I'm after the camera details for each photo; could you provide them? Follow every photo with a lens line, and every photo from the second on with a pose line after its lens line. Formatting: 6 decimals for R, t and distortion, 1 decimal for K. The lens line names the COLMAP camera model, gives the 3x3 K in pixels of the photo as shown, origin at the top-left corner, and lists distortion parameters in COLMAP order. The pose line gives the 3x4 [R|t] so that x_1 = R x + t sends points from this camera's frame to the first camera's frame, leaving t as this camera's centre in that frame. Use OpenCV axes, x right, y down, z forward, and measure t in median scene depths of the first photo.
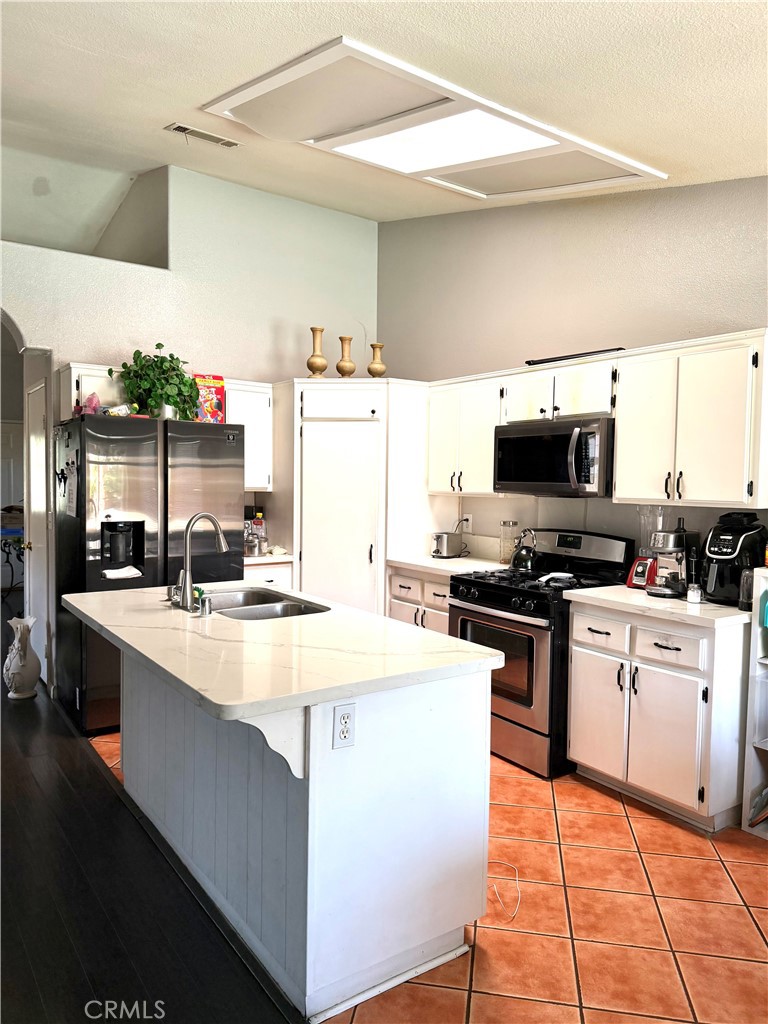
lens RADIAL K [[722.8, 0, 384.0], [0, 722.8, 512.0], [0, 0, 1]] dist [0.062844, -0.100809]
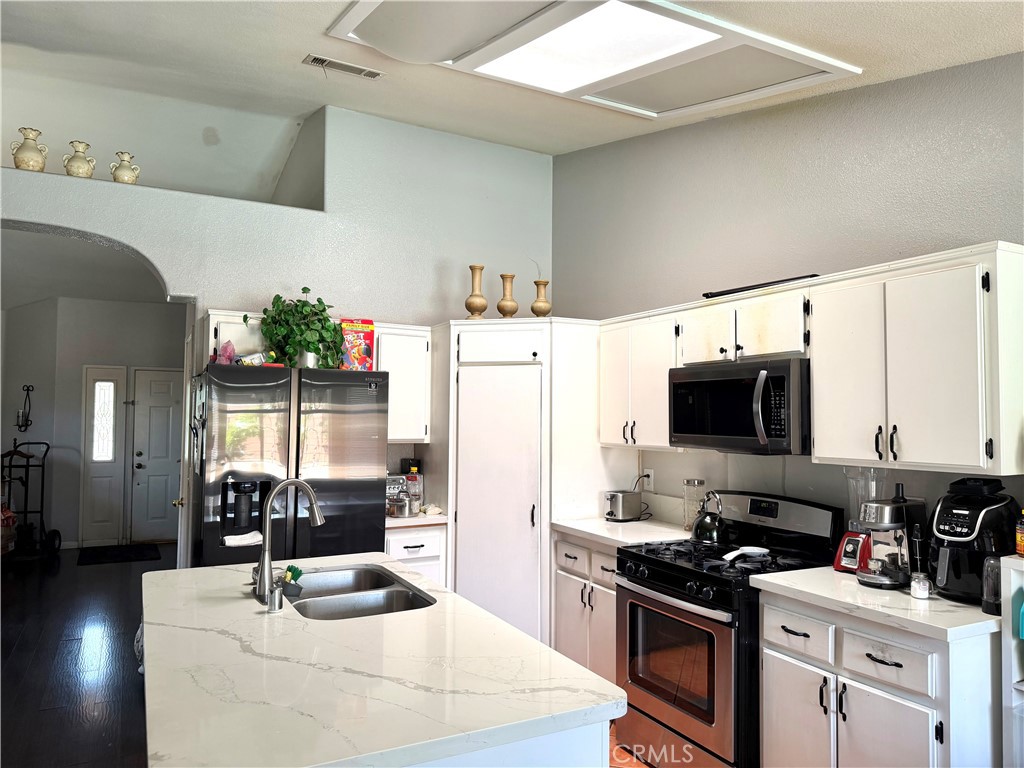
lens RADIAL K [[722.8, 0, 512.0], [0, 722.8, 384.0], [0, 0, 1]] dist [0.062844, -0.100809]
pose [[0.991571, -0.013088, -0.128898, 0.078680], [0.000871, 0.995536, -0.094382, -0.020195], [0.129558, 0.093474, 0.987156, 0.131045]]
